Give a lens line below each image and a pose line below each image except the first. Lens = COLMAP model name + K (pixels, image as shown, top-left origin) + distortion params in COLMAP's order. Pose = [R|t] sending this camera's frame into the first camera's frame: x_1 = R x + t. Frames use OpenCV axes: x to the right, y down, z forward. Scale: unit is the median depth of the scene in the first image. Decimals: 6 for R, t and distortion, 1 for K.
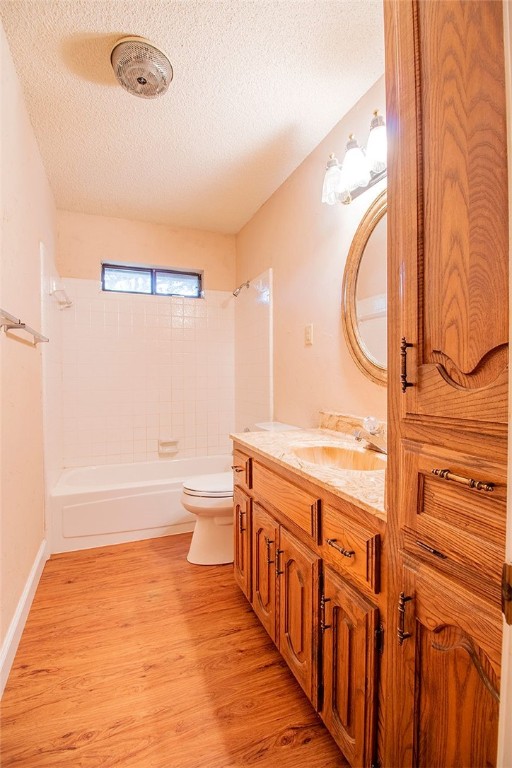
lens RADIAL K [[356.5, 0, 252.0], [0, 356.5, 383.3], [0, 0, 1]] dist [-0.023925, -0.001681]
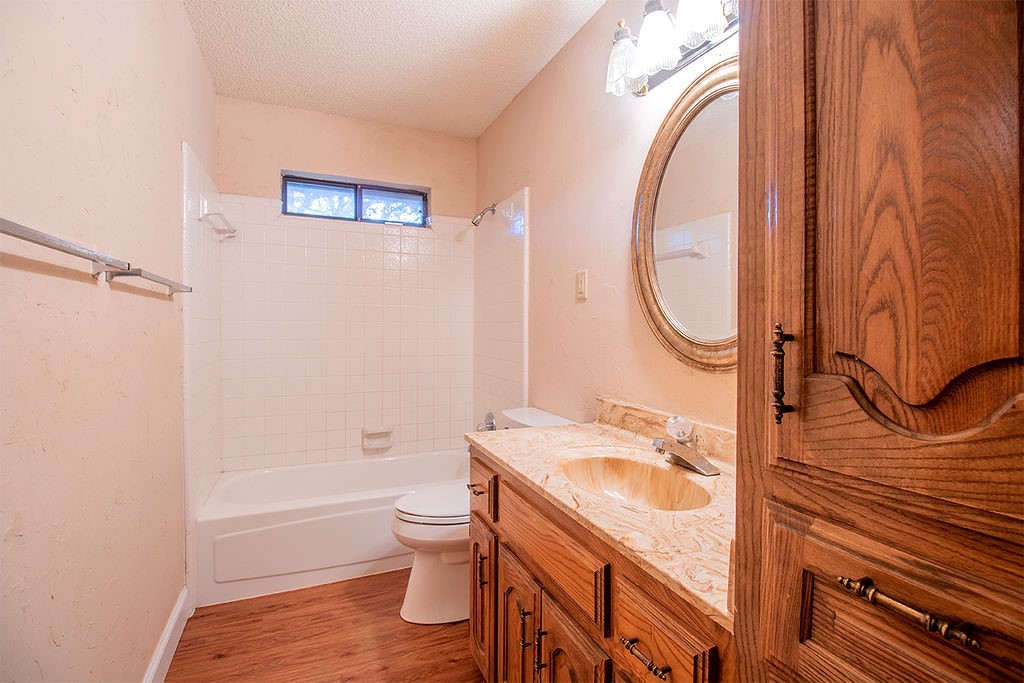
lens RADIAL K [[475.3, 0, 515.7], [0, 475.3, 336.4], [0, 0, 1]] dist [-0.023925, -0.001681]
pose [[0.999141, 0.009532, 0.040338, -0.005346], [-0.009369, 0.999947, -0.004232, -0.042612], [-0.040377, 0.003851, 0.999177, 0.115301]]
